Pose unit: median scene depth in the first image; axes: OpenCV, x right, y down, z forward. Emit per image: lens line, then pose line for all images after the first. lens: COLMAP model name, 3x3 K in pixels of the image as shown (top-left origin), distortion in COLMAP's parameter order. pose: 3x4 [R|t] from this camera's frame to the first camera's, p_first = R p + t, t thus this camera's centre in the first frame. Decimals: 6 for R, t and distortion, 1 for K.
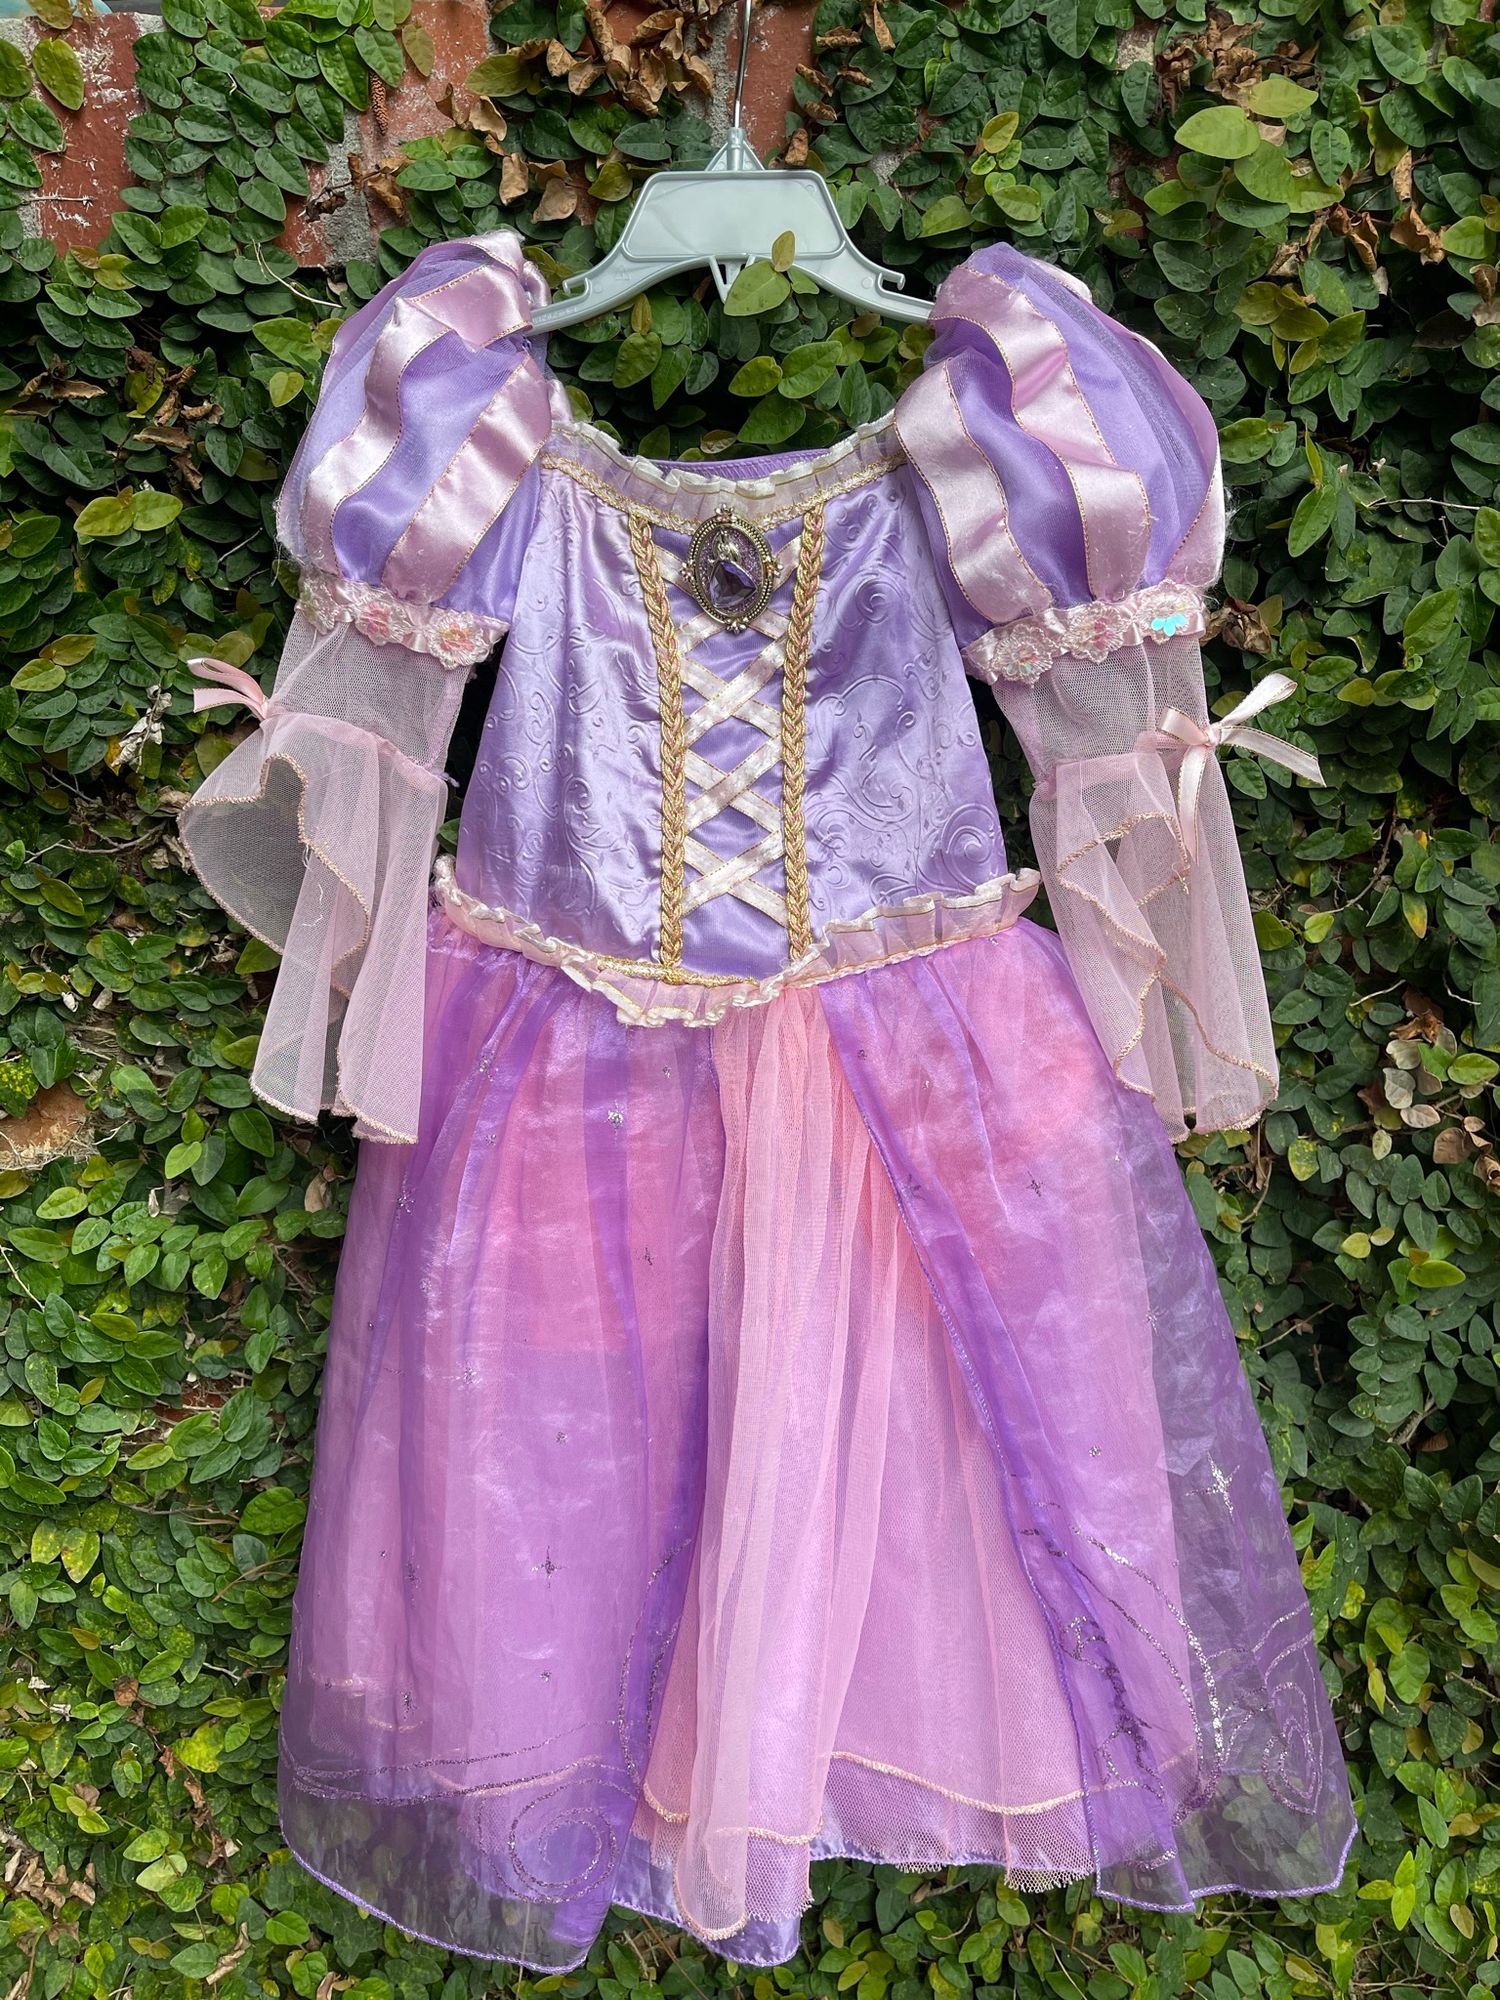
lens RADIAL K [[1523.5, 0, 752.0], [0, 1523.5, 1012.5], [0, 0, 1]] dist [0.083794, -0.122163]
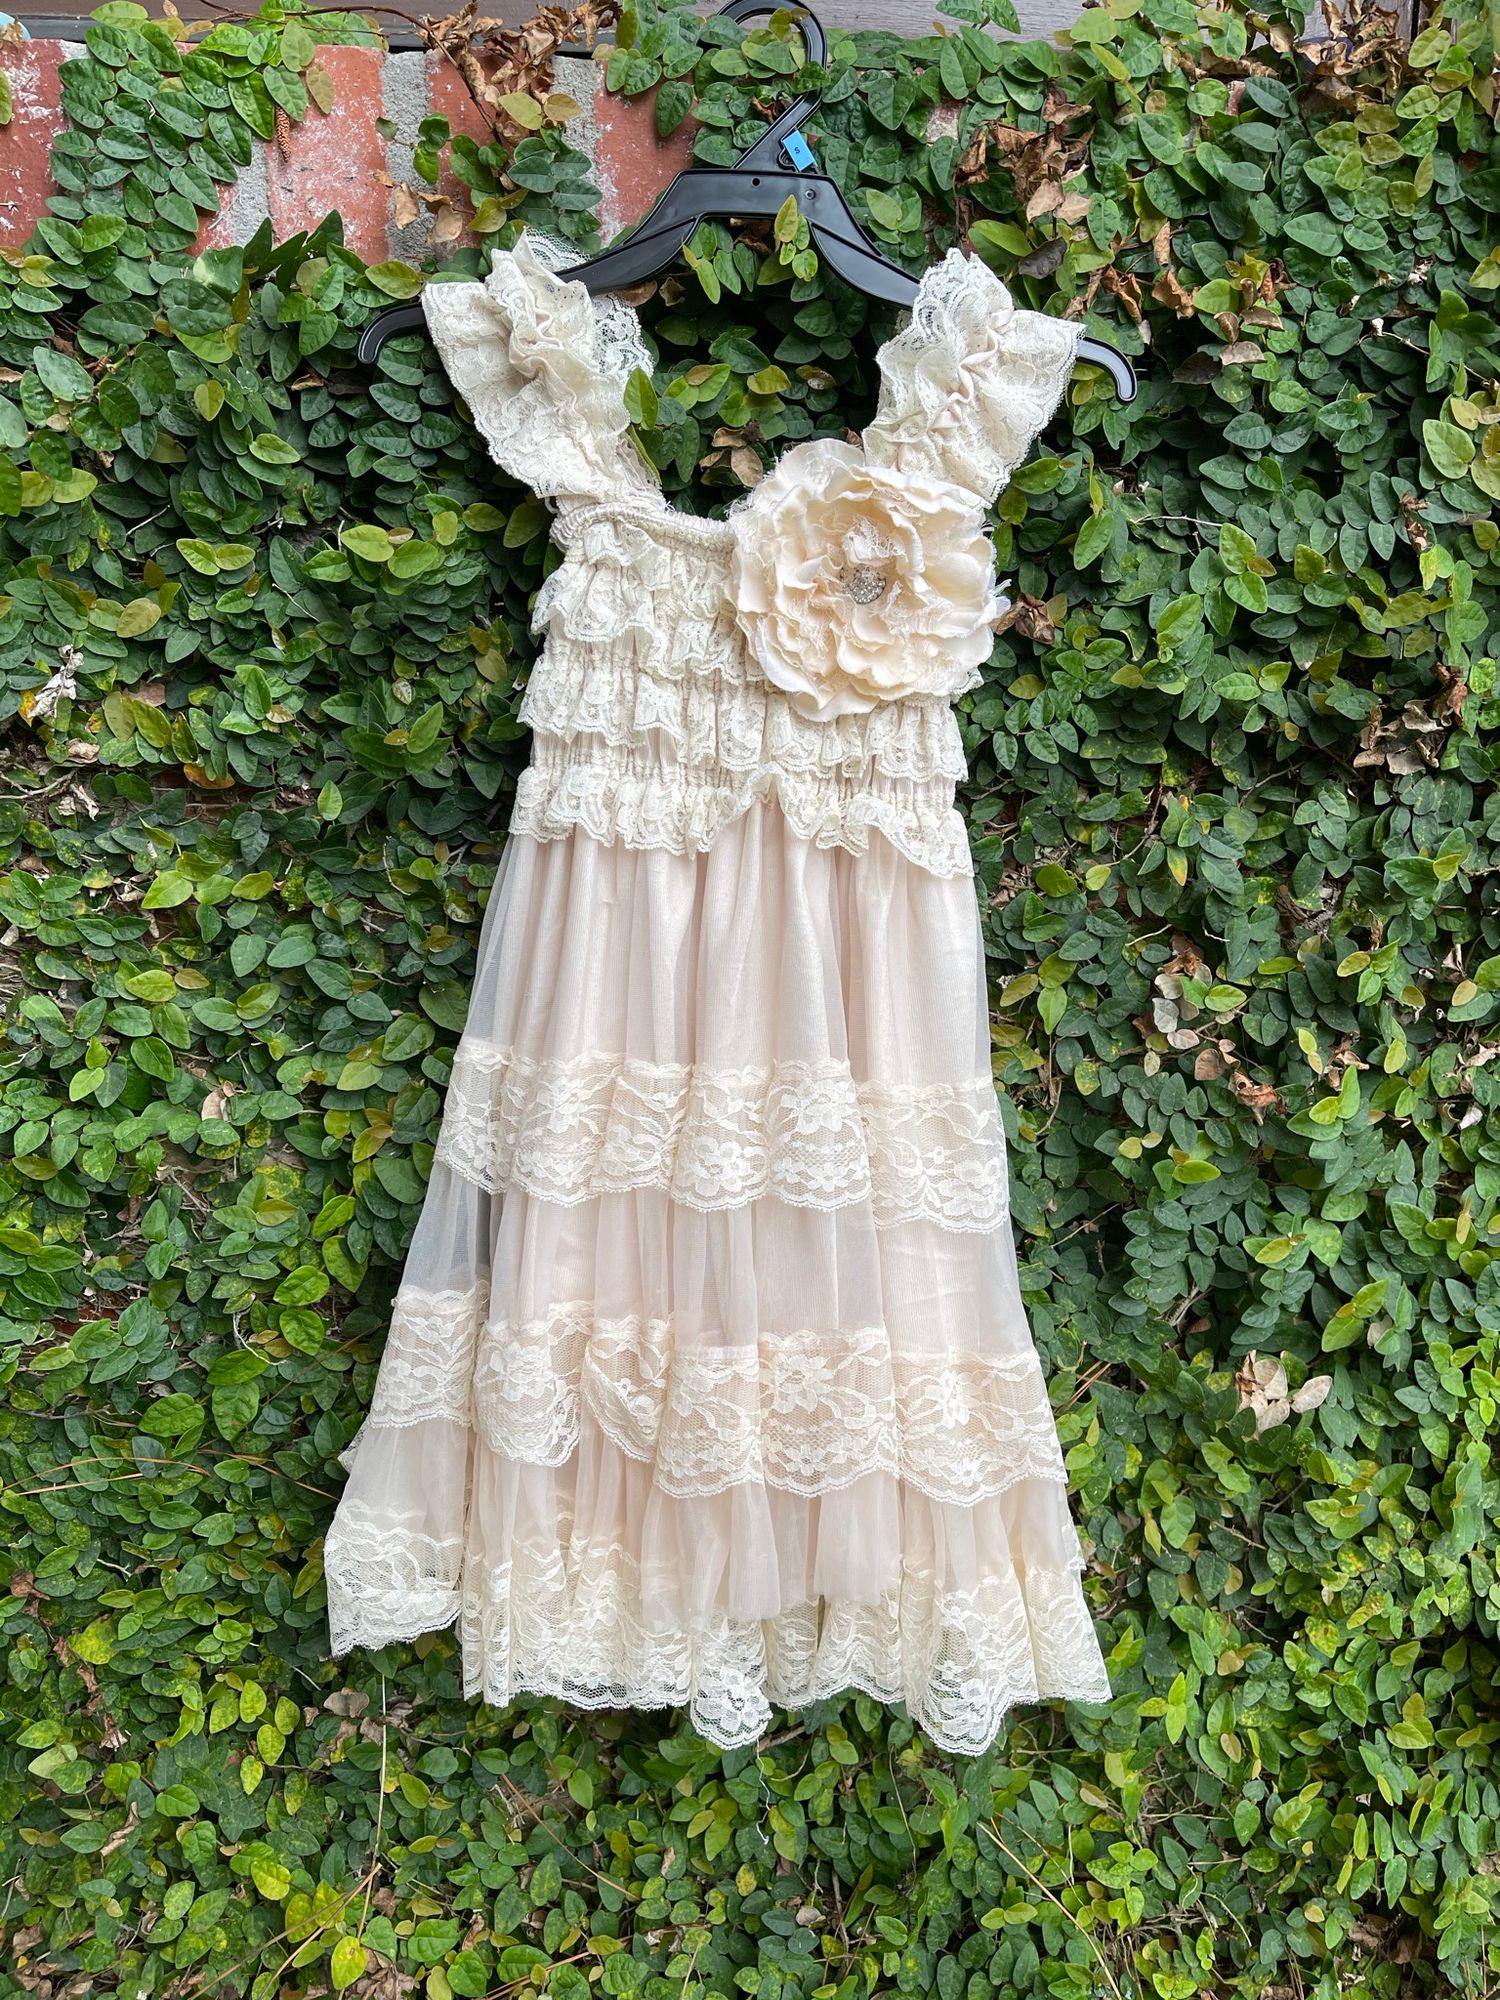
lens RADIAL K [[1523.5, 0, 754.3], [0, 1523.5, 1005.5], [0, 0, 1]] dist [0.083794, -0.122163]
pose [[0.994889, 0.001545, 0.100967, -0.011775], [-0.000600, 0.999956, -0.009387, 0.053258], [-0.100978, 0.009279, 0.994845, -0.137031]]
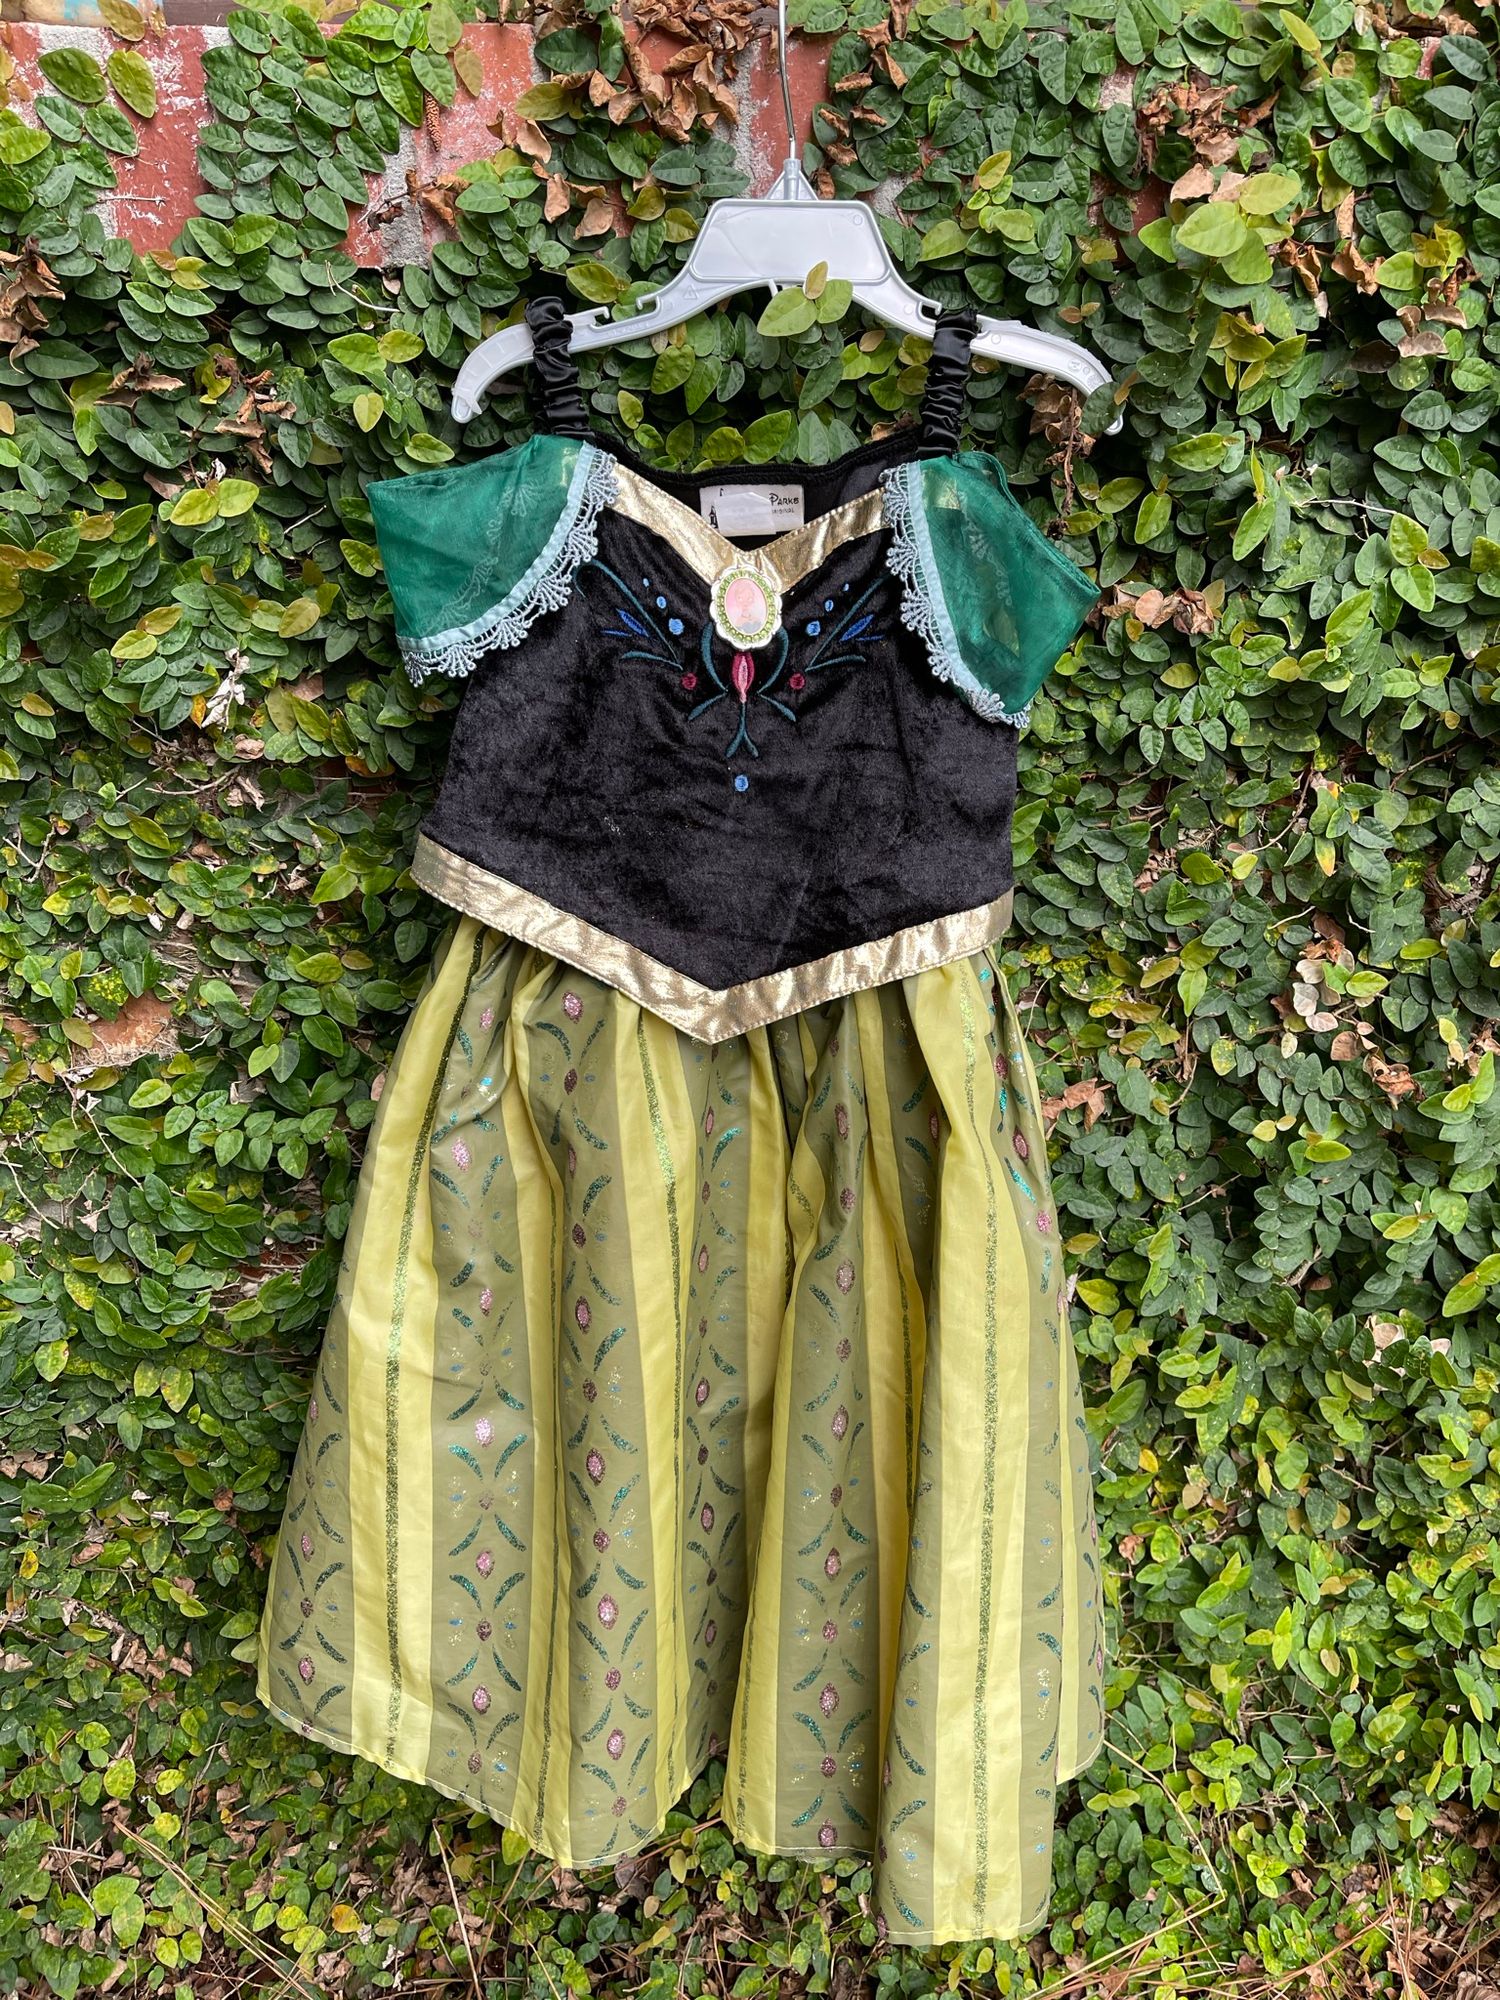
lens RADIAL K [[1523.5, 0, 754.2], [0, 1523.5, 1008.4], [0, 0, 1]] dist [0.083794, -0.122163]
pose [[0.998848, -0.004201, 0.047793, -0.062177], [-0.001685, 0.992474, 0.122444, -0.088732], [-0.047948, -0.122383, 0.991324, -0.158917]]
